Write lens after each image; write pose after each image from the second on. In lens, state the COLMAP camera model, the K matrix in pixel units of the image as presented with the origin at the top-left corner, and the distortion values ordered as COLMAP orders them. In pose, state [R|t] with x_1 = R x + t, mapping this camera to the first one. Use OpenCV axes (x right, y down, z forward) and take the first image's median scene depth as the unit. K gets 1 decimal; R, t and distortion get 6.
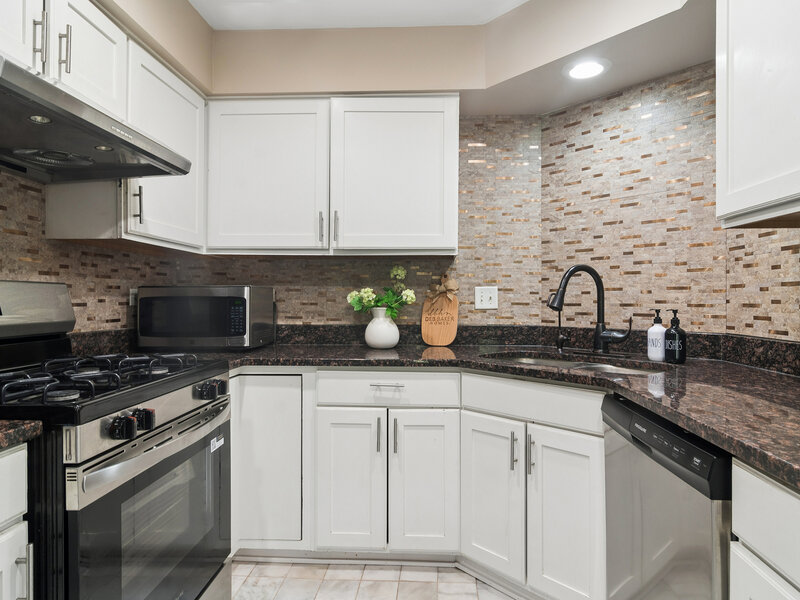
lens RADIAL K [[488.5, 0, 414.1], [0, 488.5, 299.6], [0, 0, 1]] dist [-0.001013, -0.000103]
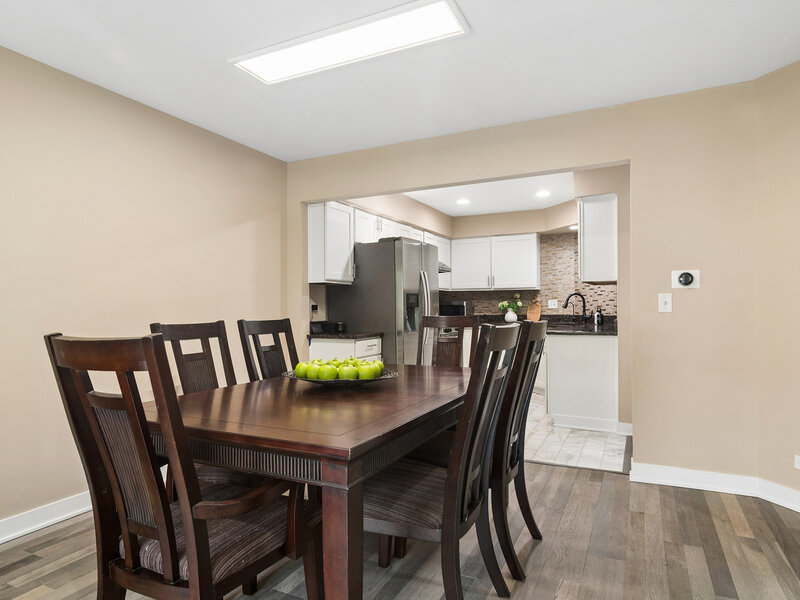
lens RADIAL K [[494.9, 0, 400.0], [0, 494.9, 300.0], [0, 0, 1]] dist [-0.002935, -0.000423]
pose [[0.919237, -0.015875, -0.393384, 0.513069], [0.011603, 0.999845, -0.013237, -0.000817], [0.393533, 0.007603, 0.919279, -2.045335]]
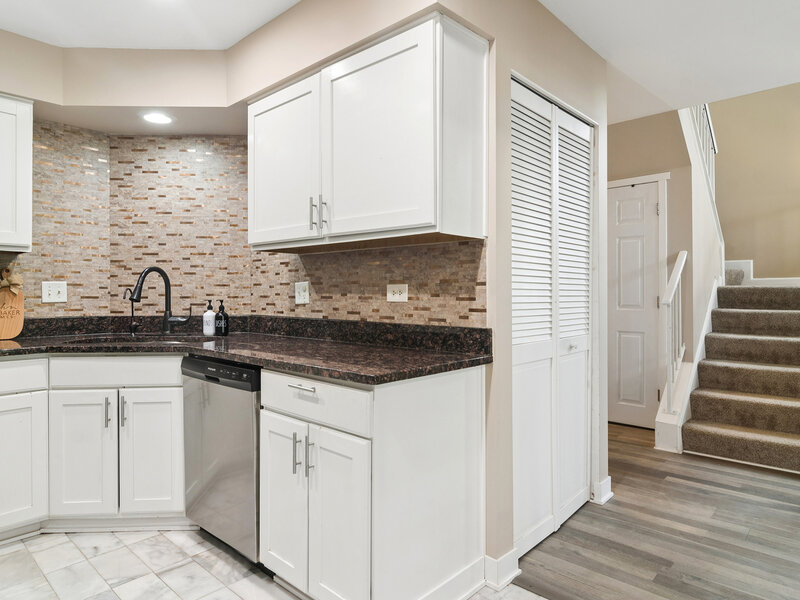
lens RADIAL K [[500.9, 0, 399.0], [0, 500.9, 290.0], [0, 0, 1]] dist [-0.000511, 0.000311]
pose [[0.638905, 0.002216, 0.769282, -0.252340], [0.002759, 0.999983, -0.005173, -0.000519], [-0.769280, 0.005428, 0.638888, -0.335749]]
